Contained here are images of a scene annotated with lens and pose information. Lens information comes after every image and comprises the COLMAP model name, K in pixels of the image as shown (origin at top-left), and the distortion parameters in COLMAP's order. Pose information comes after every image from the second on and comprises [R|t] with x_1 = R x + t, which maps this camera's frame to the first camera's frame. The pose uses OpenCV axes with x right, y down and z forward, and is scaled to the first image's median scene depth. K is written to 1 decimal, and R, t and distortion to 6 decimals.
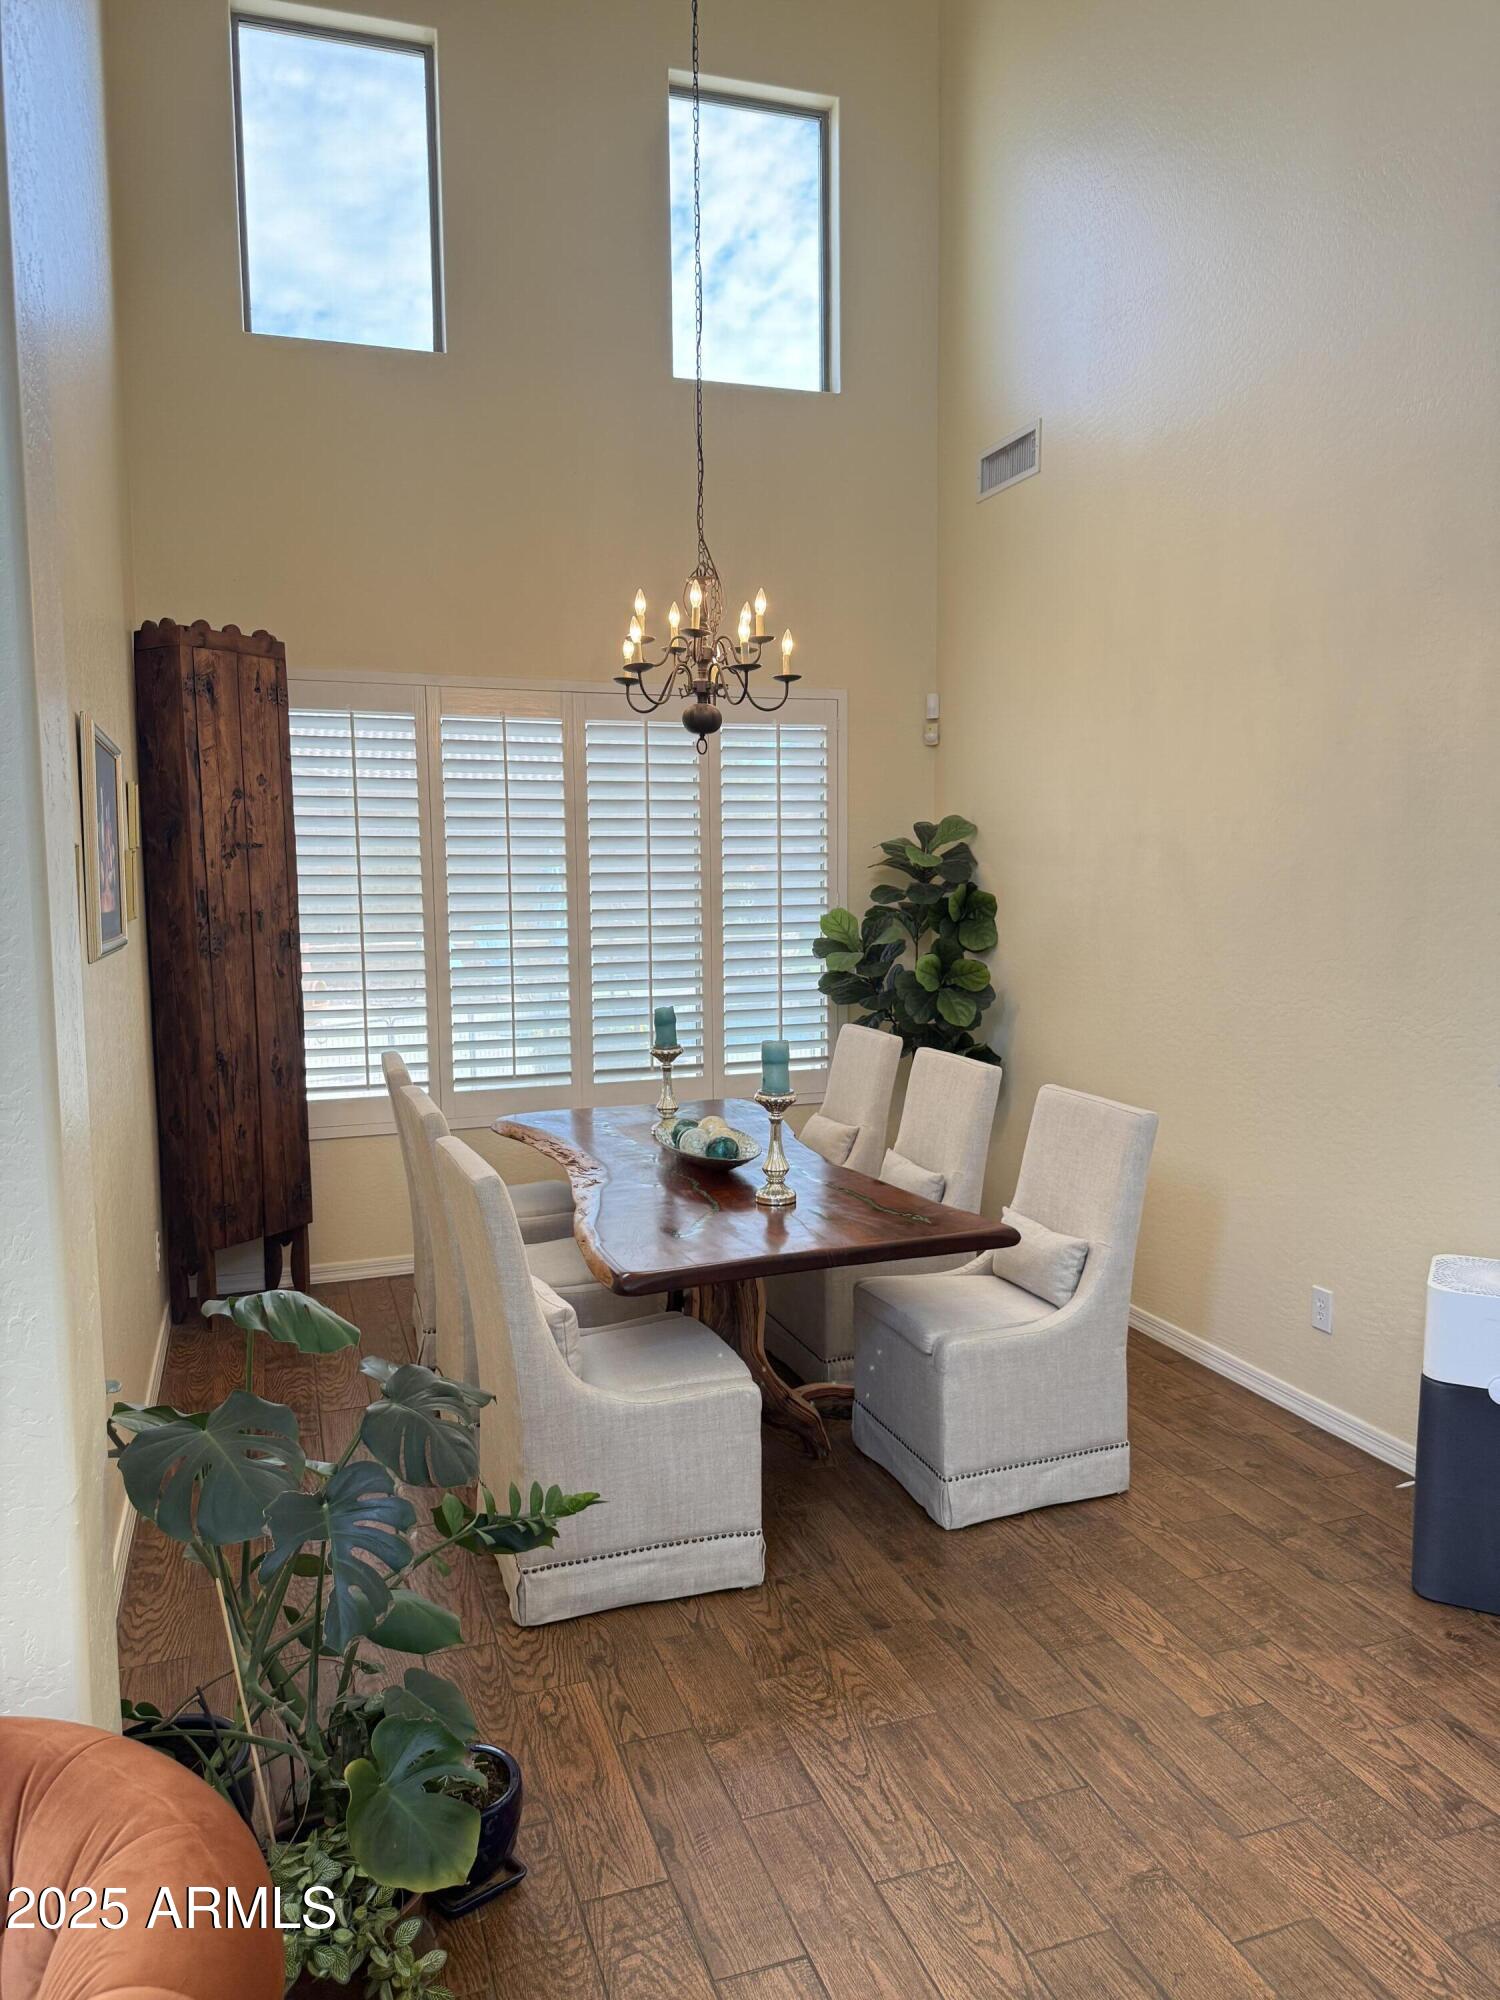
lens RADIAL K [[1404.0, 0, 768.4], [0, 1404.0, 1002.9], [0, 0, 1]] dist [0.077443, -0.107380]
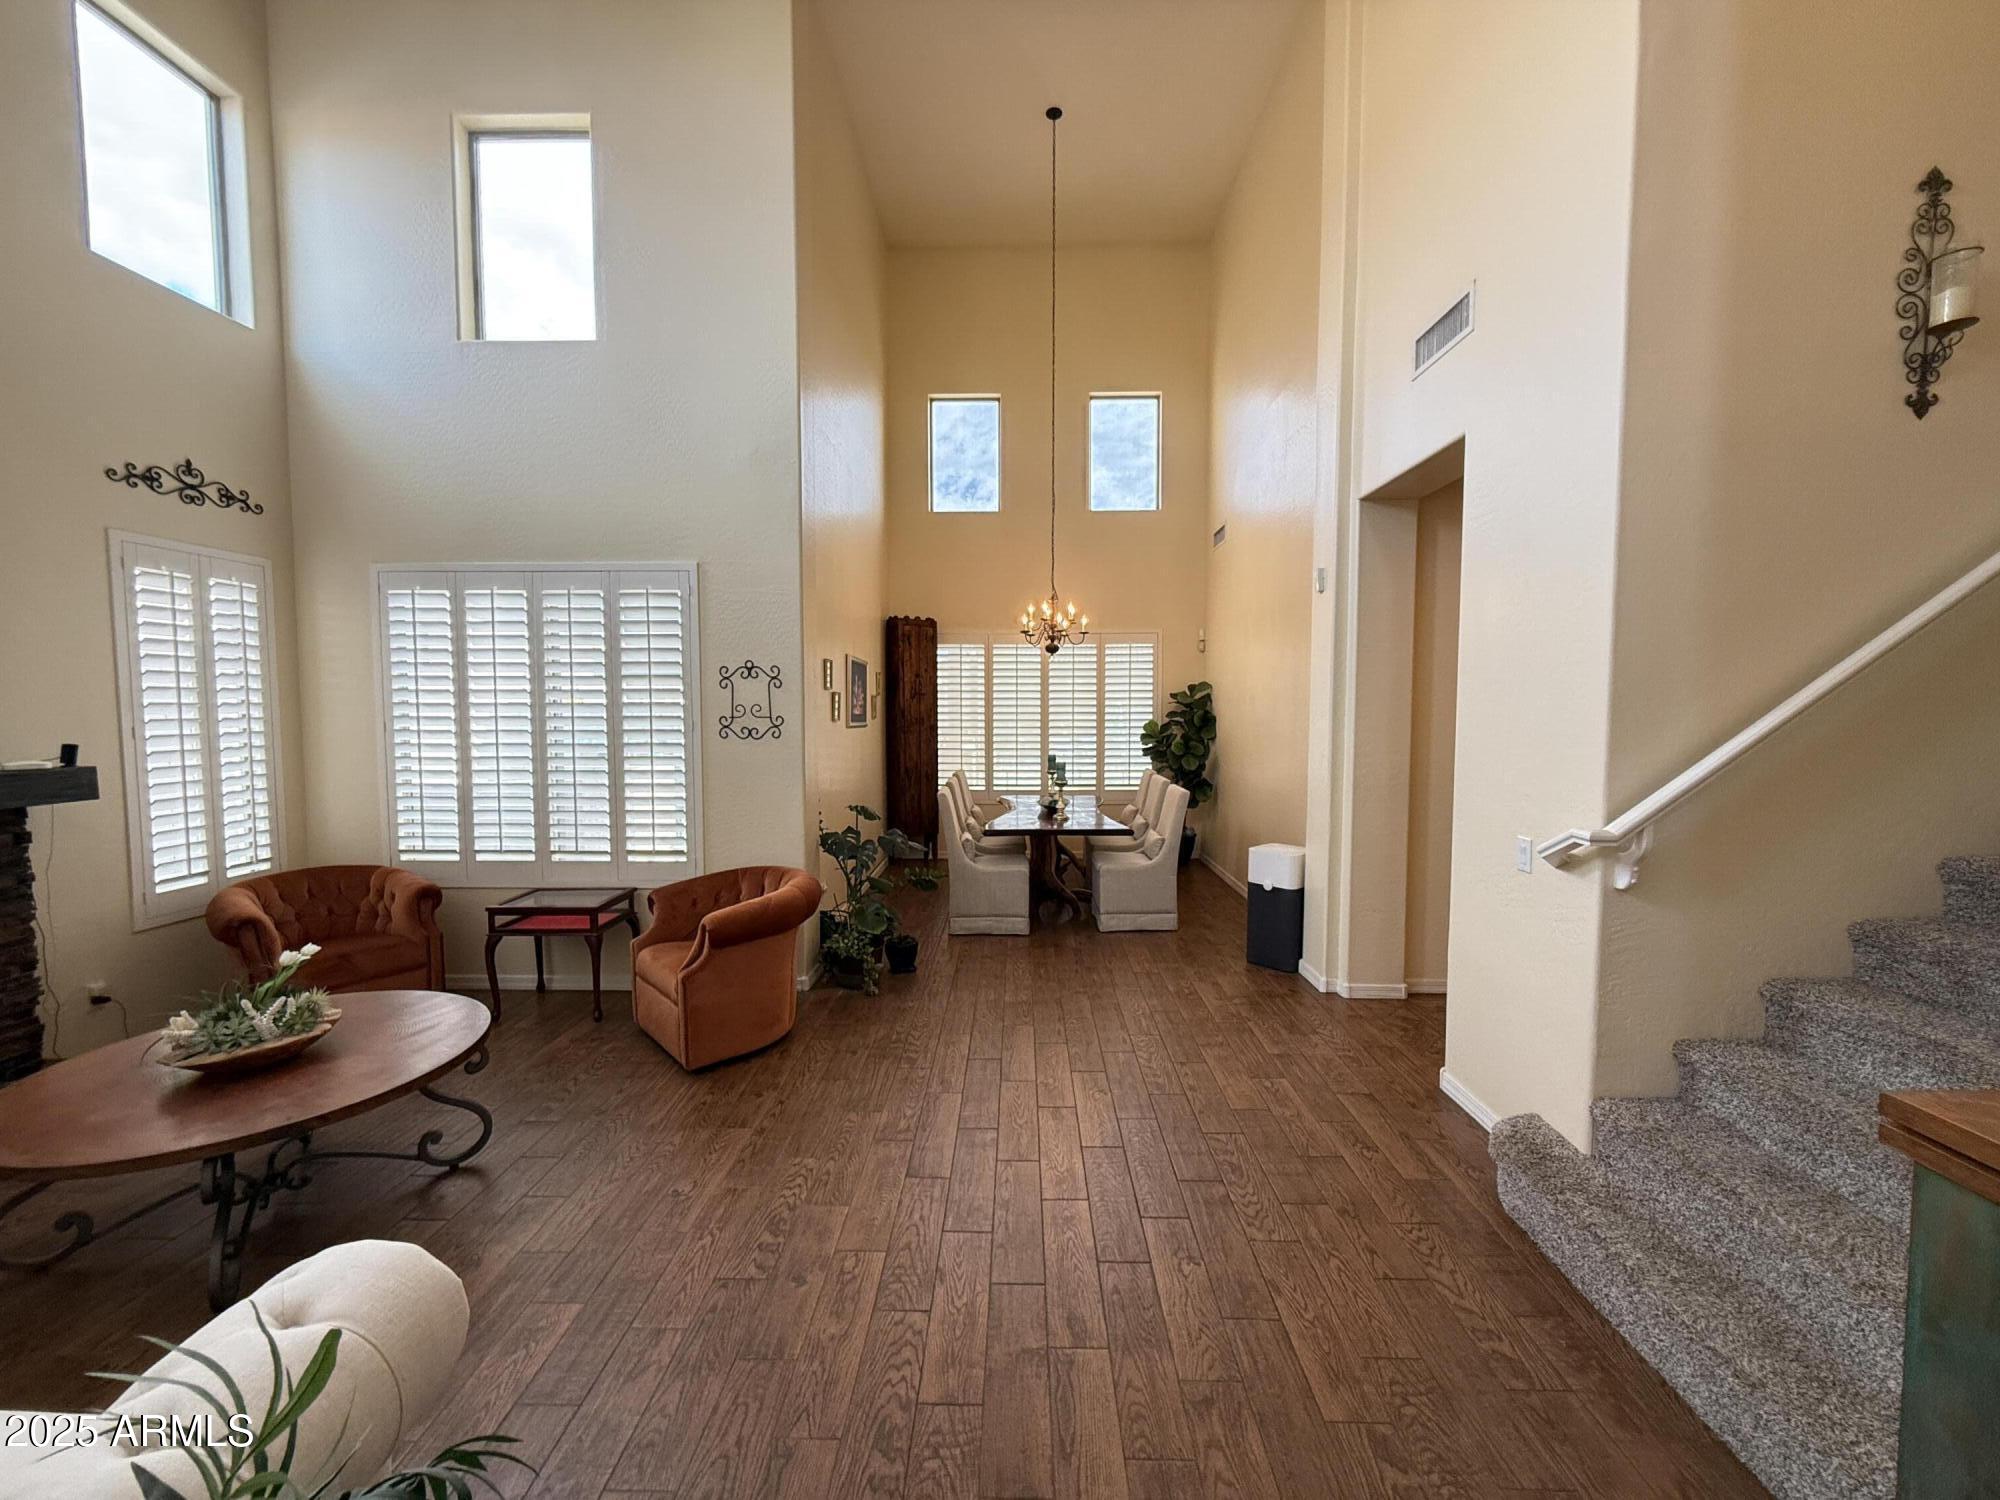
lens RADIAL K [[799.5, 0, 1005.2], [0, 799.5, 752.2], [0, 0, 1]] dist [-0.001113, 0.000868]
pose [[0.935514, 0.026488, -0.352294, 0.339526], [-0.042264, 0.998415, -0.037164, 0.053568], [0.350752, 0.049657, 0.935151, -0.397040]]
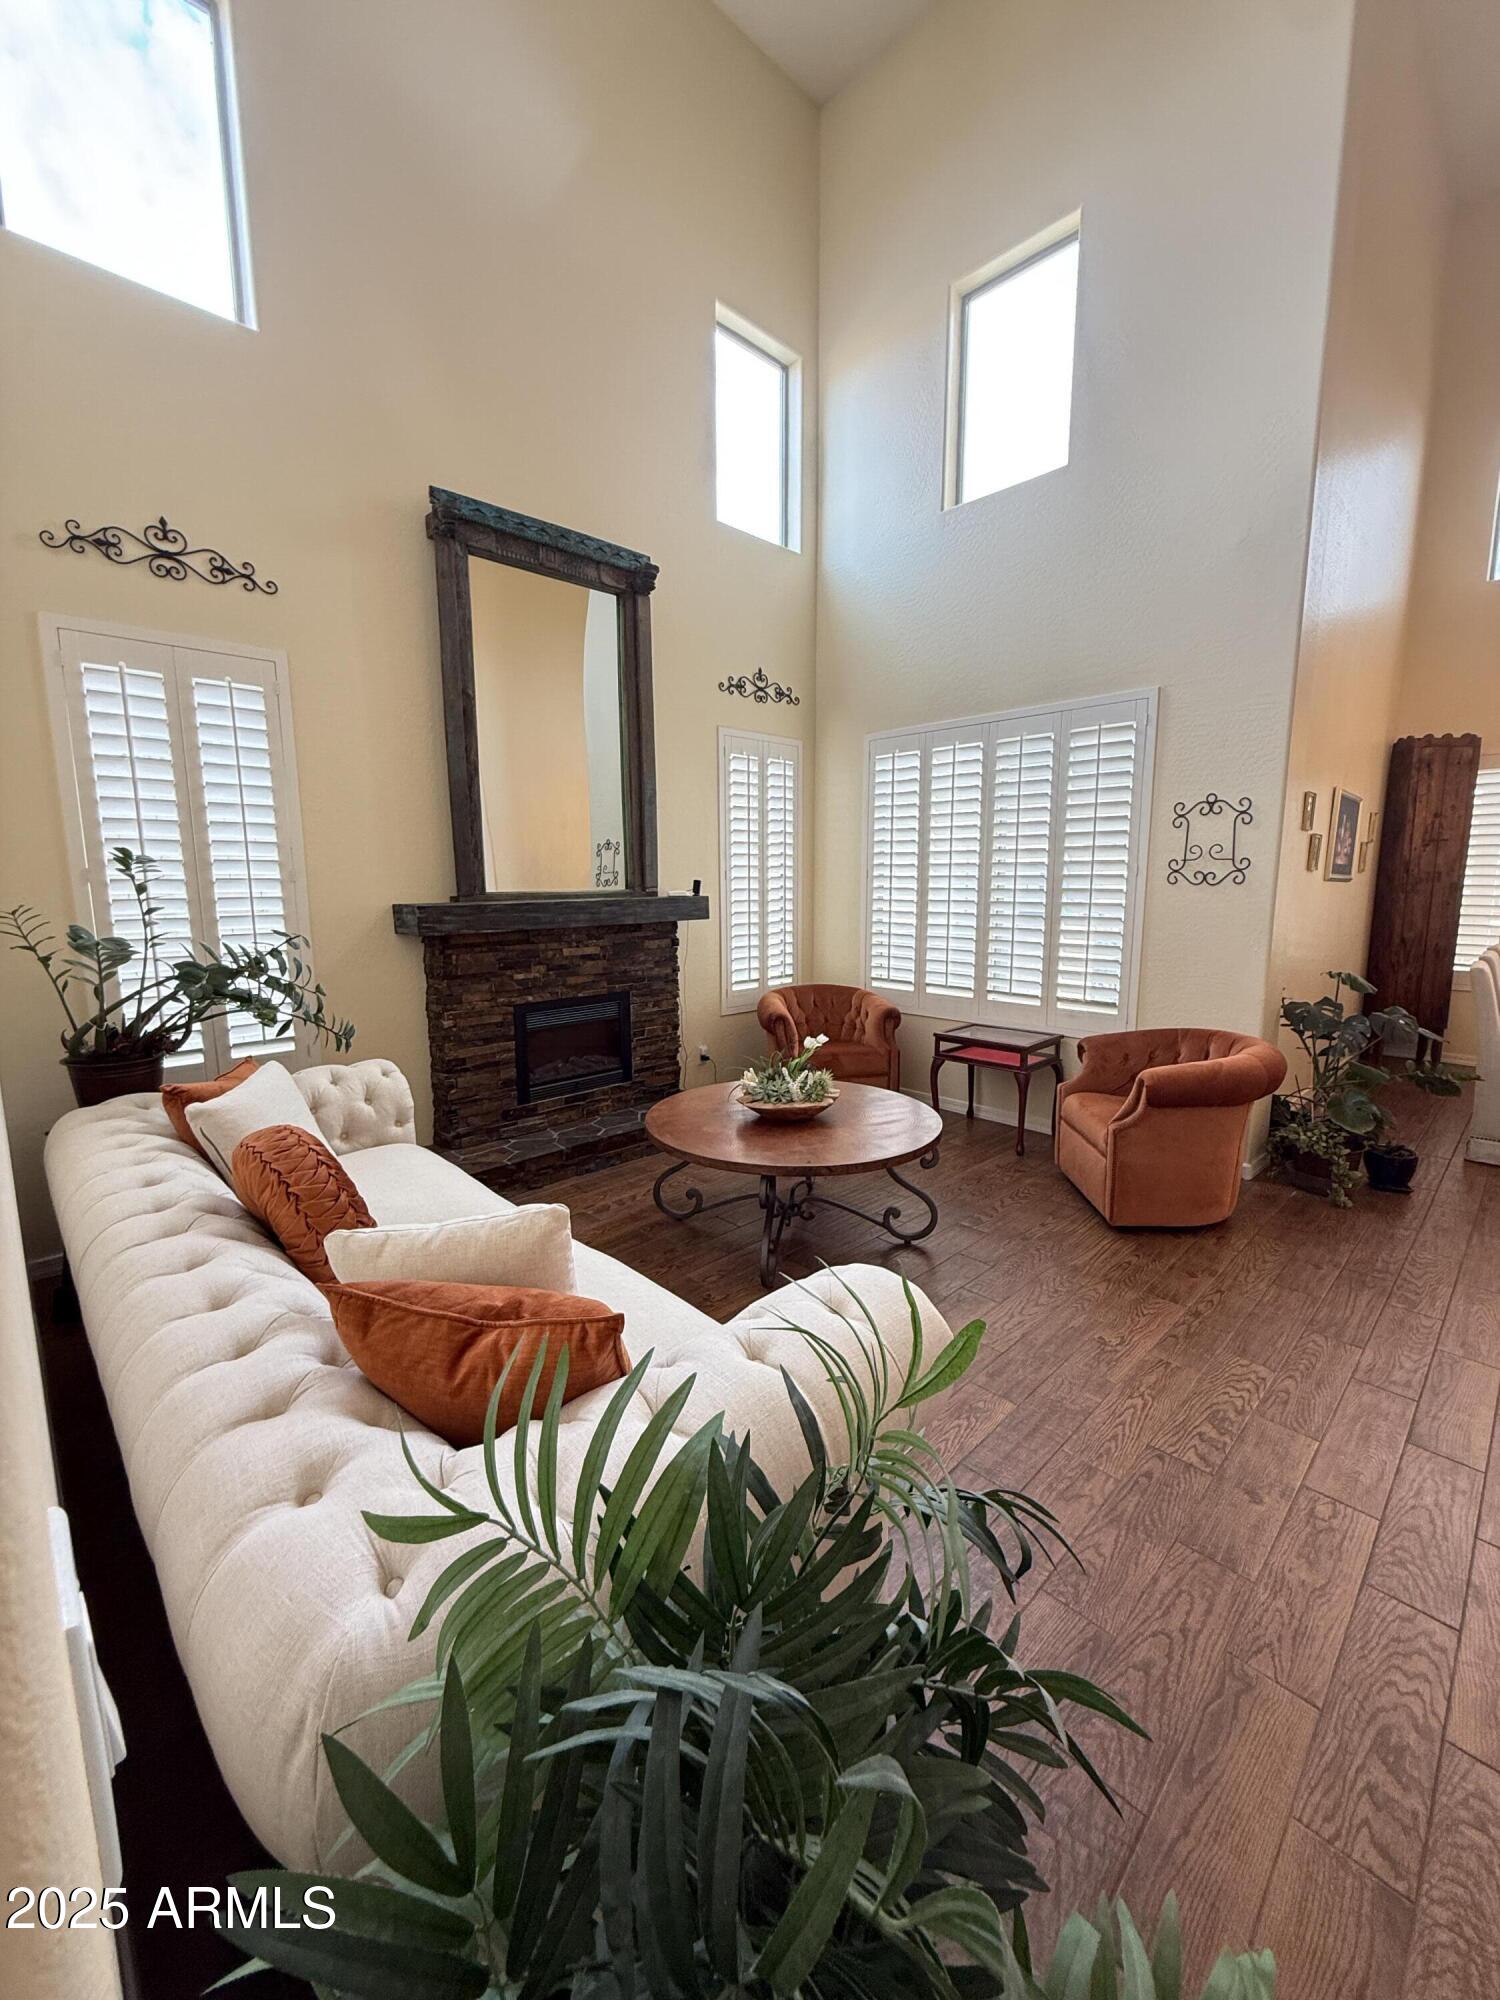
lens RADIAL K [[799.5, 0, 747.7], [0, 799.5, 995.3], [0, 0, 1]] dist [-0.001113, 0.000868]
pose [[0.410840, 0.137352, -0.901302, 0.297893], [-0.092579, 0.989762, 0.108633, 0.078801], [0.906995, 0.038810, 0.419350, -0.393203]]
